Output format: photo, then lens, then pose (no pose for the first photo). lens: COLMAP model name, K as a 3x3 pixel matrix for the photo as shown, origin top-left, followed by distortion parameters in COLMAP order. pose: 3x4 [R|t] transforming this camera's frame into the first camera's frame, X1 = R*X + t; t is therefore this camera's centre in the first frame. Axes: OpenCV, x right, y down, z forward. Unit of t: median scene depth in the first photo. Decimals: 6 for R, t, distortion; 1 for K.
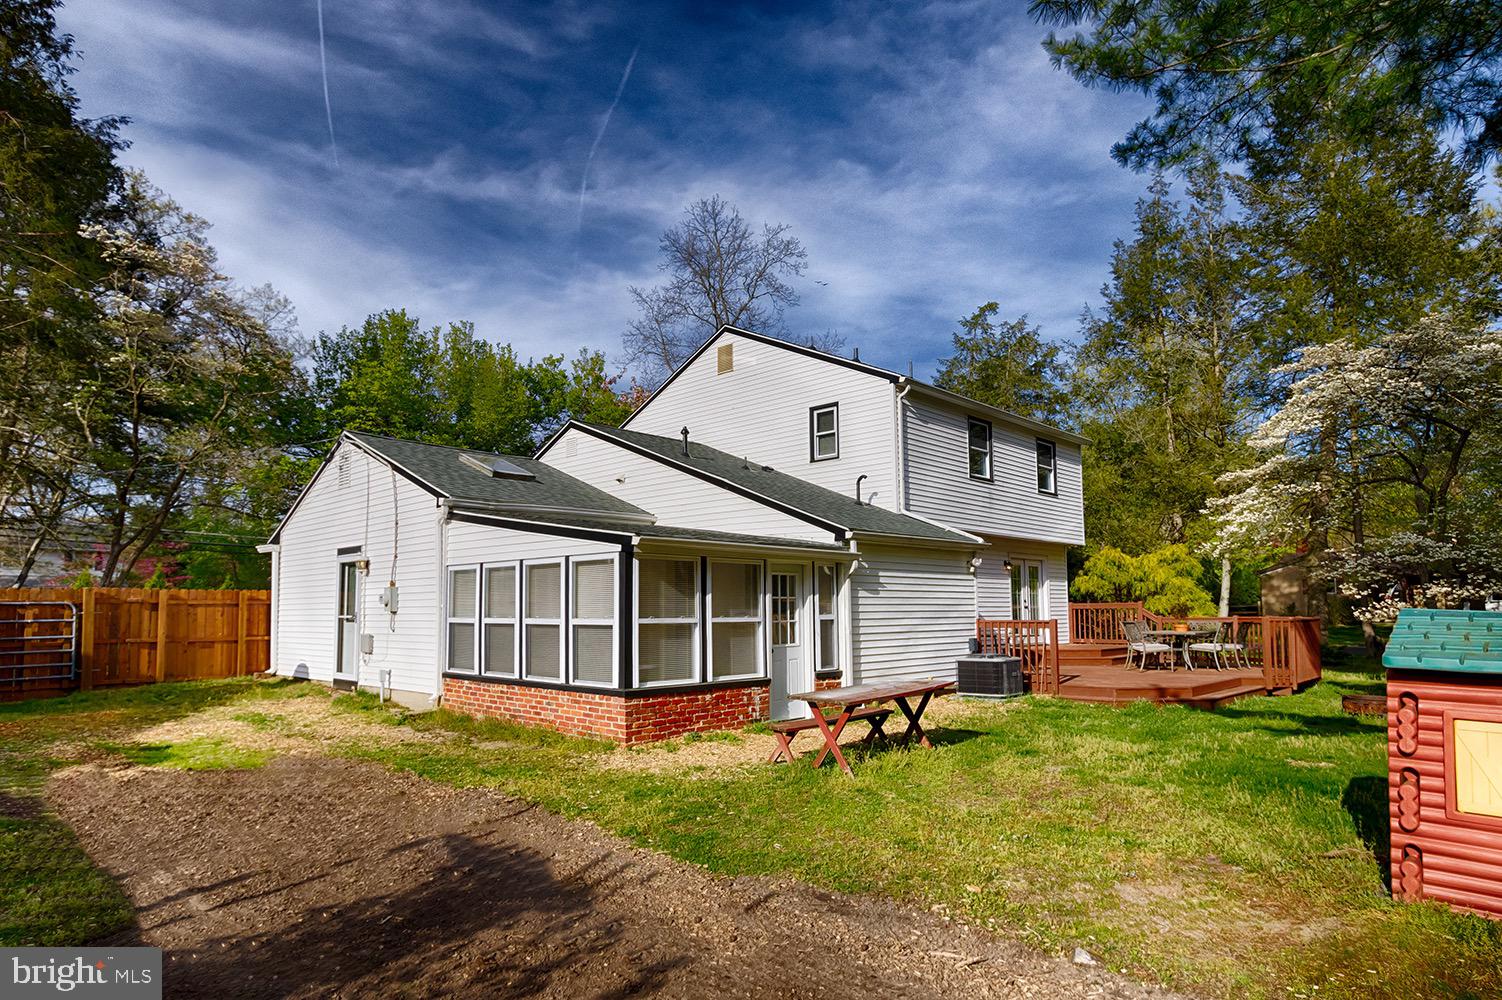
lens RADIAL K [[895.7, 0, 751.0], [0, 895.7, 500.0], [0, 0, 1]] dist [0.021034, -0.000051]
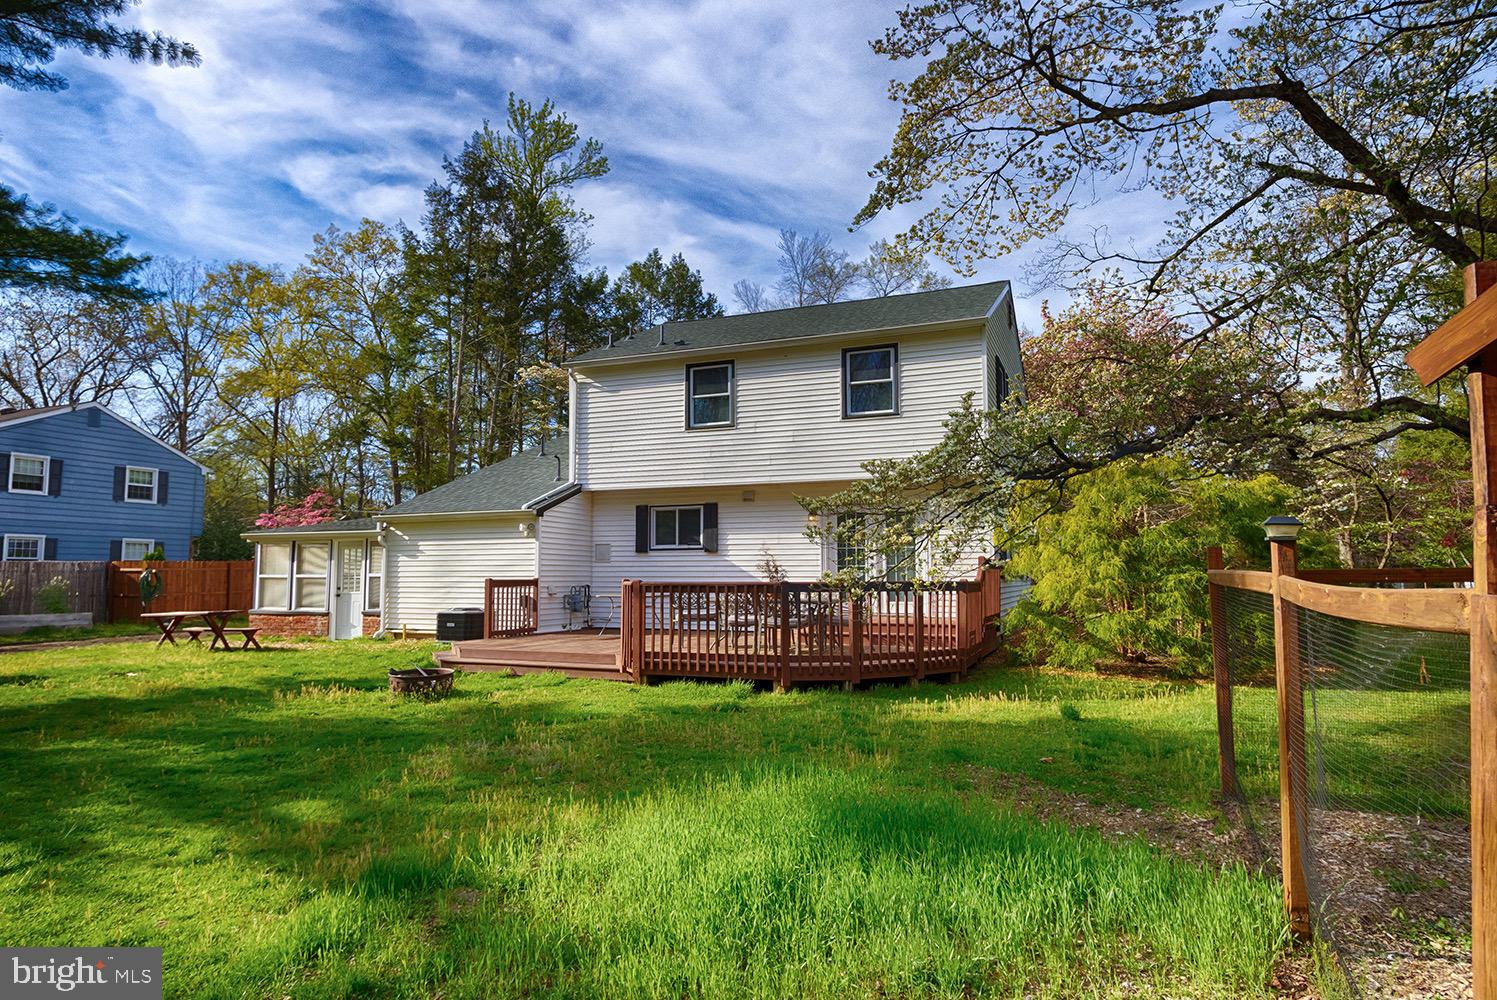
lens RADIAL K [[892.7, 0, 748.5], [0, 892.7, 500.0], [0, 0, 1]] dist [0.021034, -0.000051]
pose [[0.331900, -0.066110, -0.940995, 1.011133], [0.115433, 0.992891, -0.029042, 0.073335], [0.936225, -0.098983, 0.337172, 0.657526]]
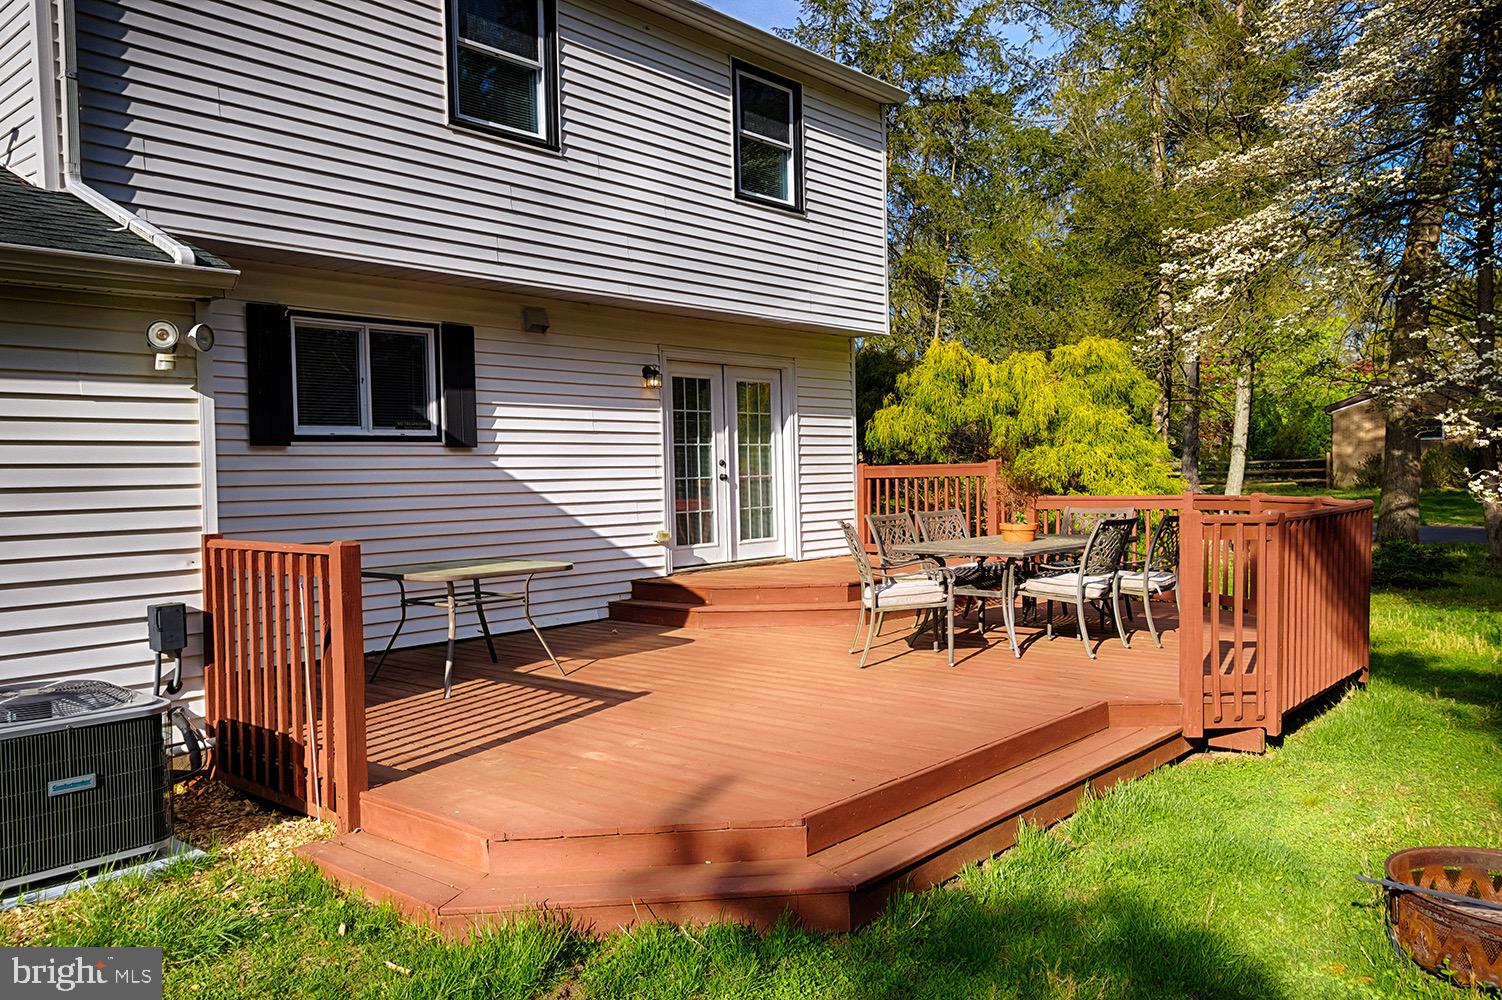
lens RADIAL K [[1146.3, 0, 751.0], [0, 1146.3, 500.0], [0, 0, 1]] dist [0.000504, 0.001799]
pose [[0.999678, -0.012789, 0.021900, 0.312030], [0.009405, 0.988914, 0.148193, 0.049844], [-0.023553, -0.147939, 0.988716, 0.465571]]
